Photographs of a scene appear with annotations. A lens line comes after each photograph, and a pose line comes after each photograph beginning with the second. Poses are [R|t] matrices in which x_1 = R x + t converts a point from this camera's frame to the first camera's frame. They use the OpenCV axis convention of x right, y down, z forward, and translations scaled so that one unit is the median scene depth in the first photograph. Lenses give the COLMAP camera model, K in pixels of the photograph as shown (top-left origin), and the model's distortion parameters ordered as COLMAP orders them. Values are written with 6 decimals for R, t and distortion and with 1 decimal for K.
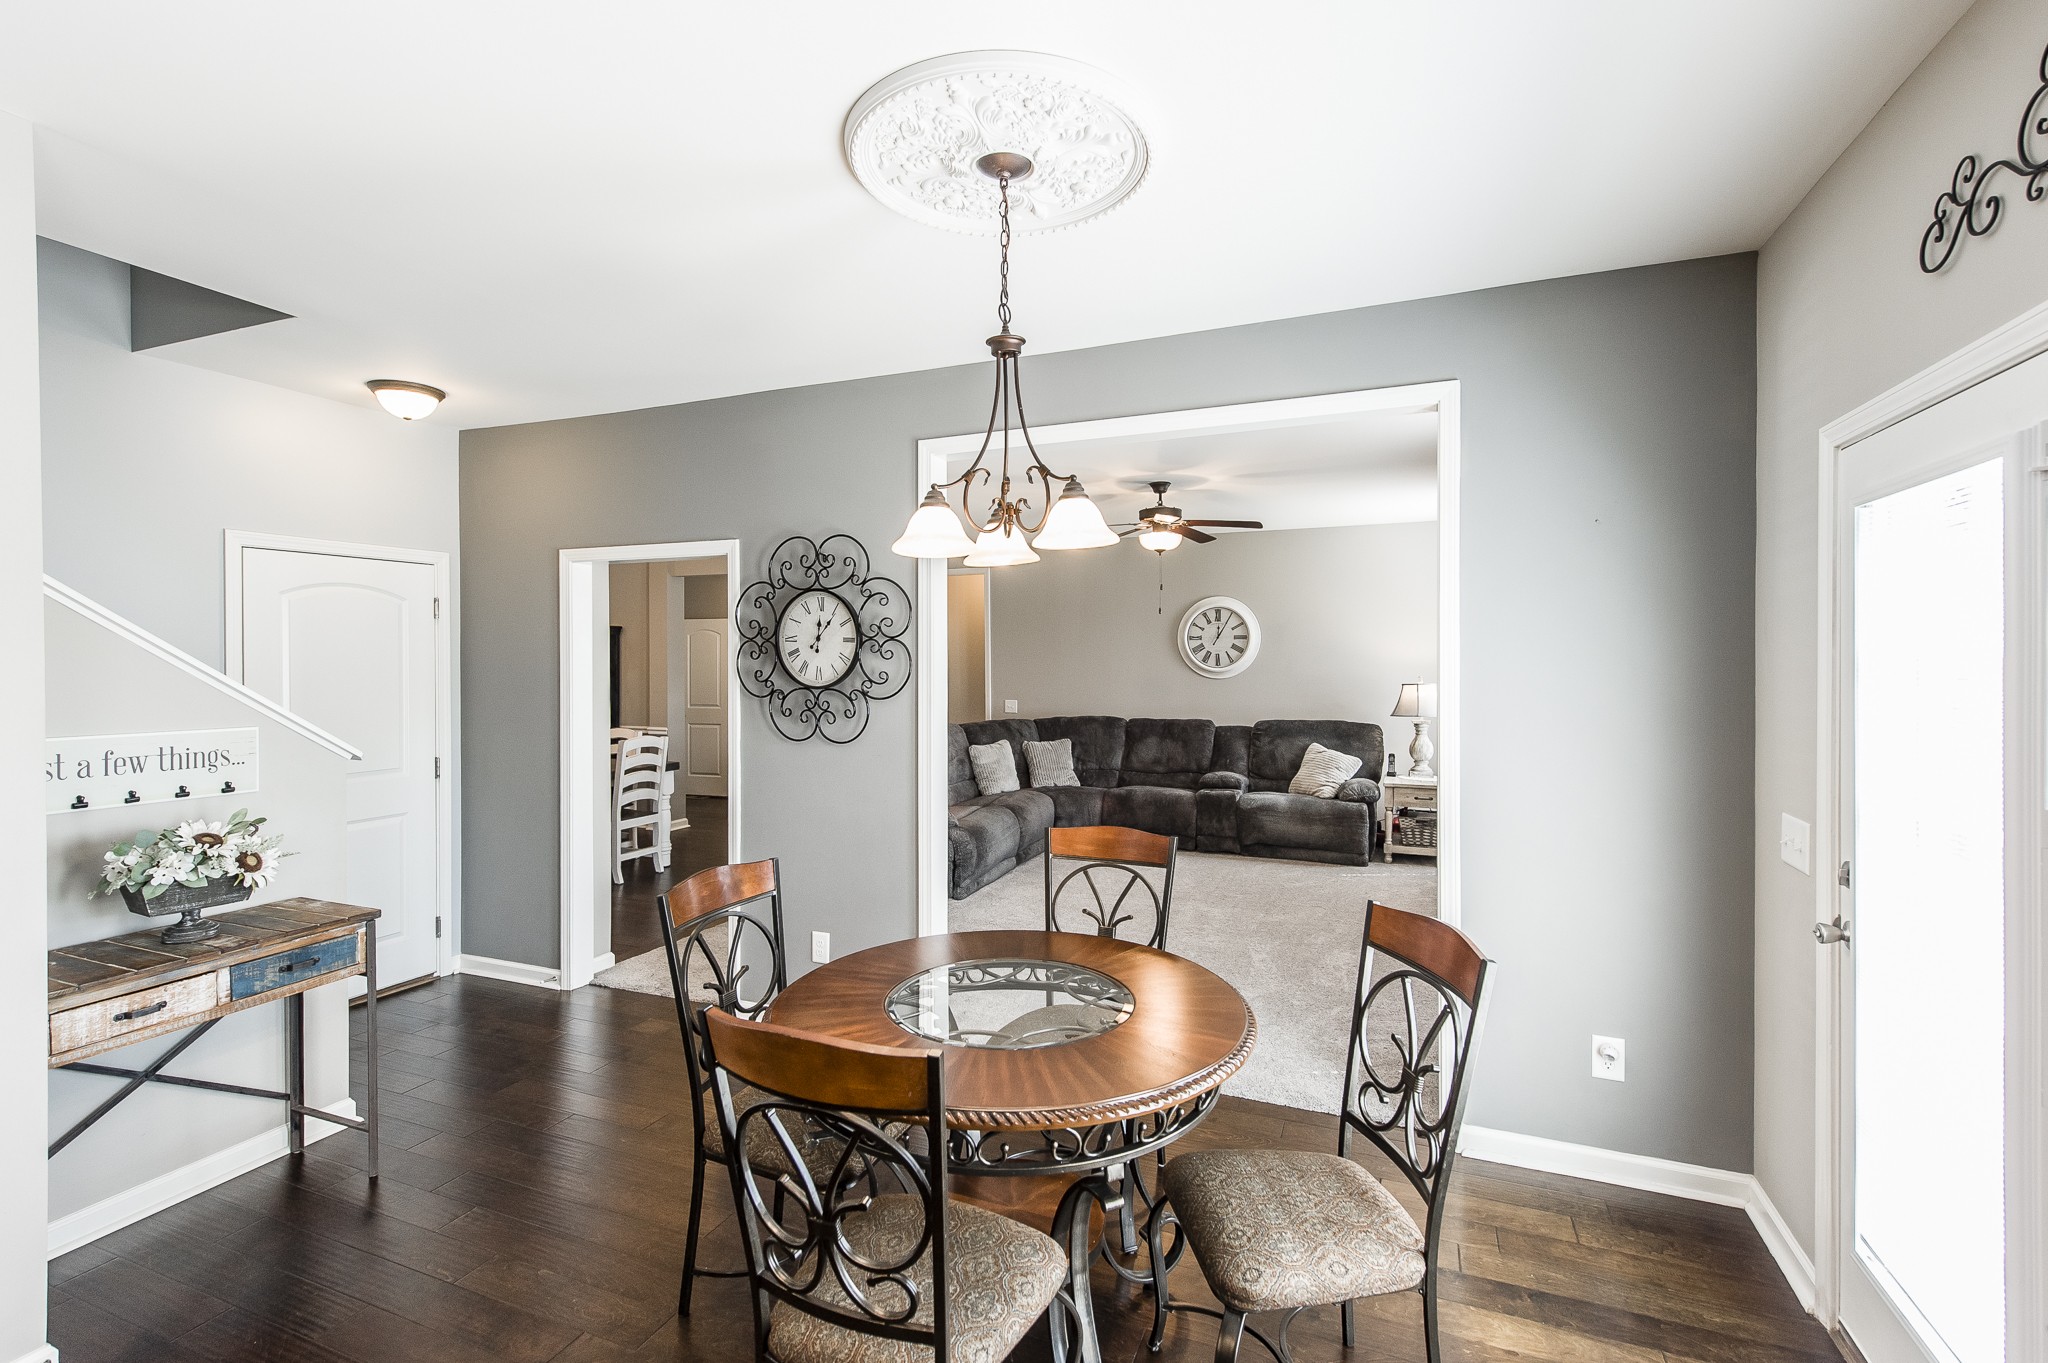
lens RADIAL K [[924.1, 0, 1031.3], [0, 924.1, 667.7], [0, 0, 1]] dist [0.016317, -0.000256]
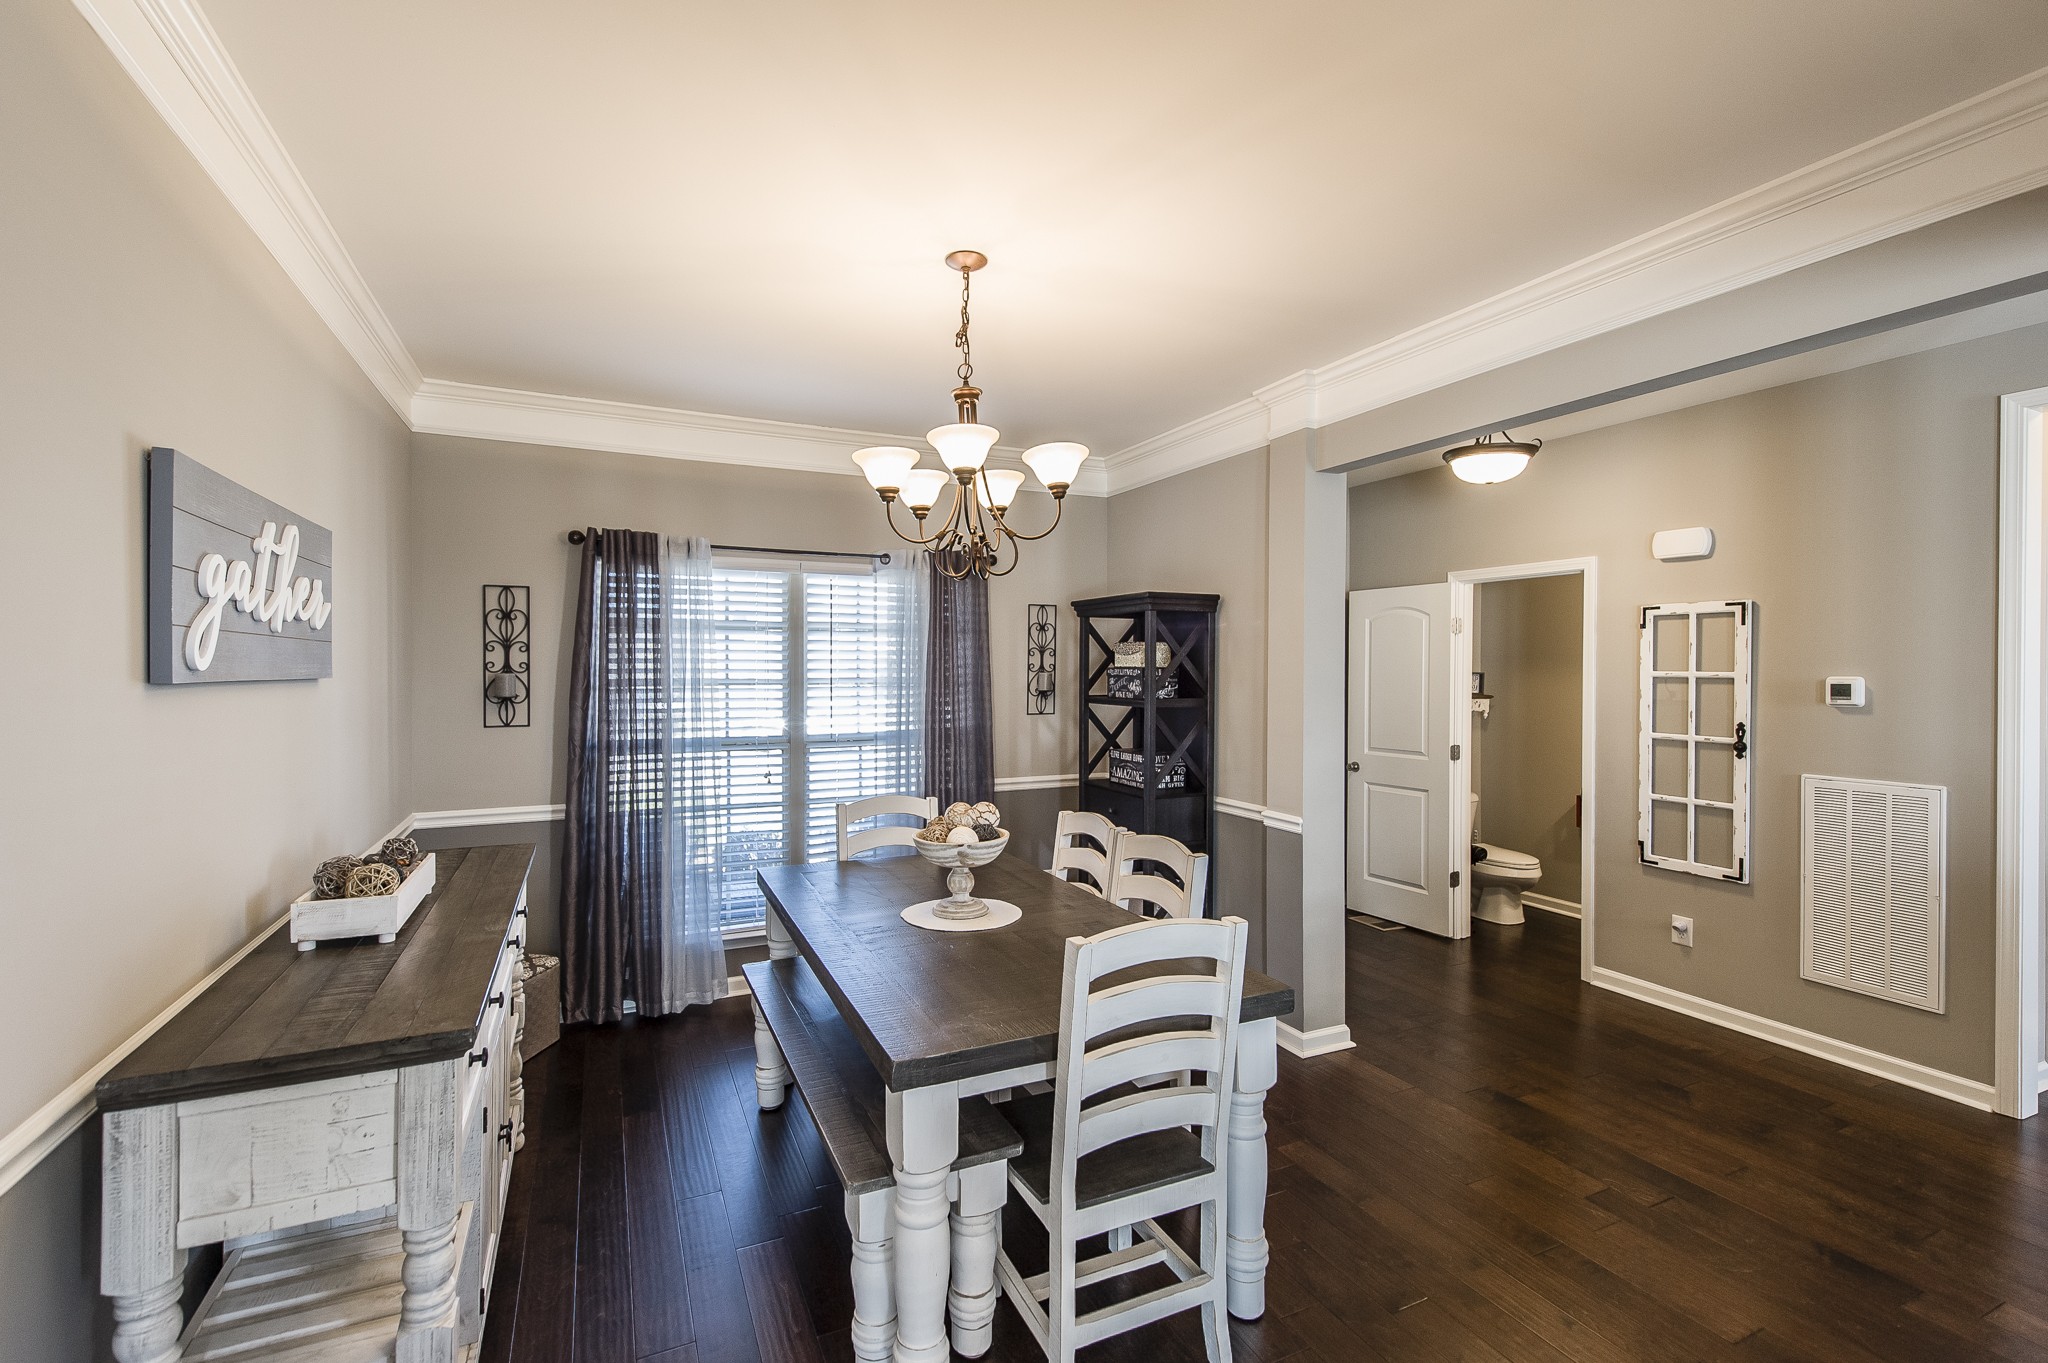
lens RADIAL K [[875.4, 0, 1031.2], [0, 875.4, 688.9], [0, 0, 1]] dist [0.000258, -0.000176]
pose [[0.739862, 0.017451, -0.672532, -0.252529], [-0.008964, 0.999830, 0.016083, -0.001845], [0.672699, -0.005871, 0.739893, 0.729426]]
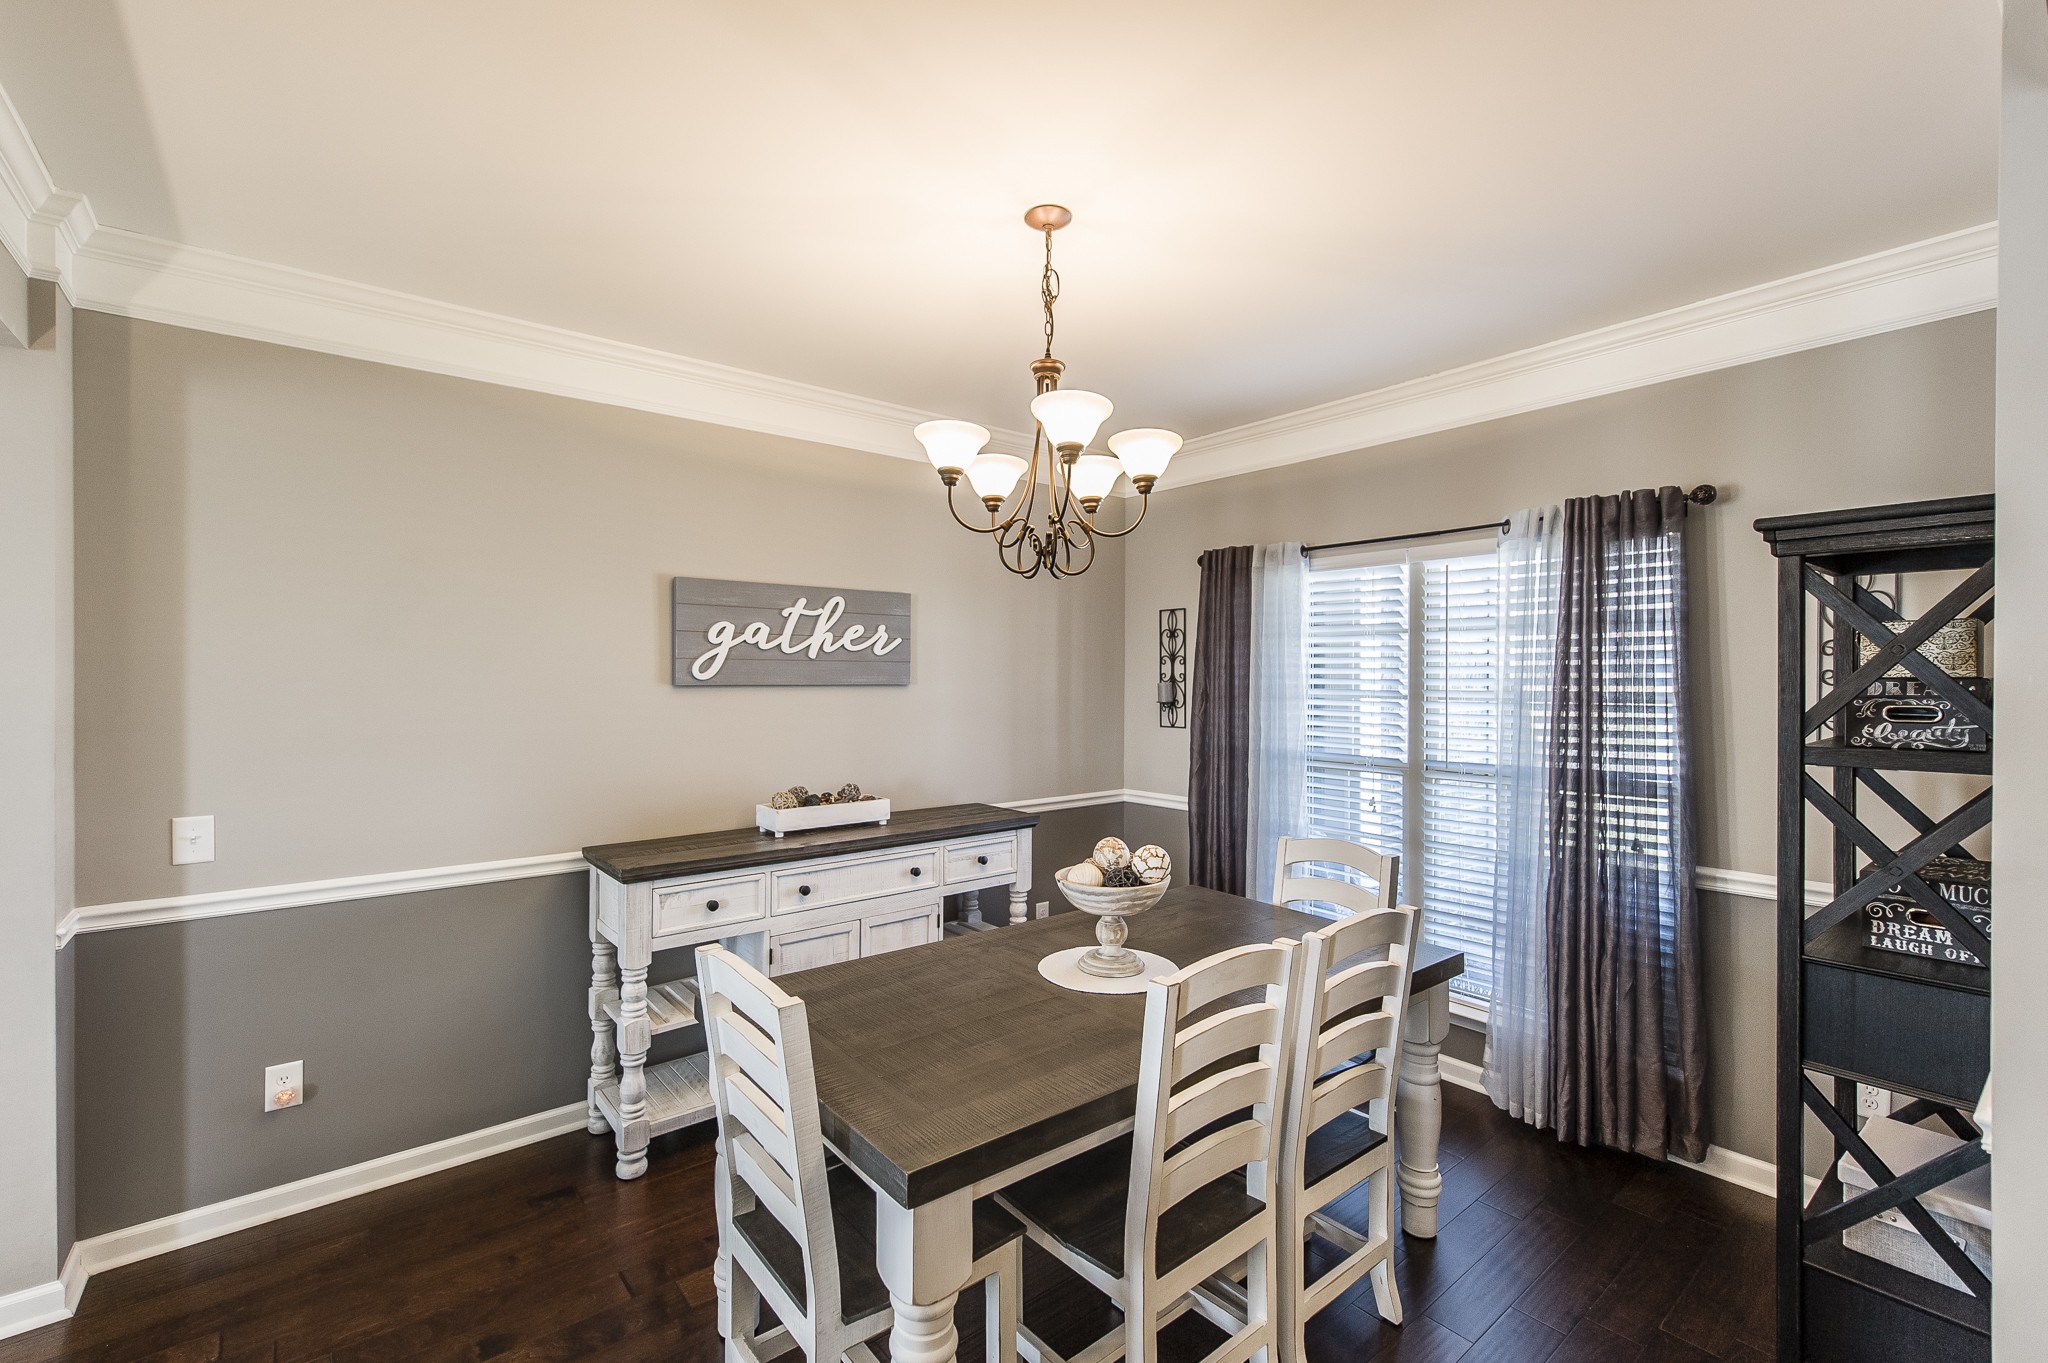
lens RADIAL K [[881.1, 0, 1024.0], [0, 881.1, 681.5], [0, 0, 1]] dist [0.020784, -0.000295]
pose [[-0.475832, 0.006488, -0.879512, -0.229630], [-0.008554, 0.999891, 0.012004, -0.007379], [0.879495, 0.013236, -0.475725, 1.128821]]
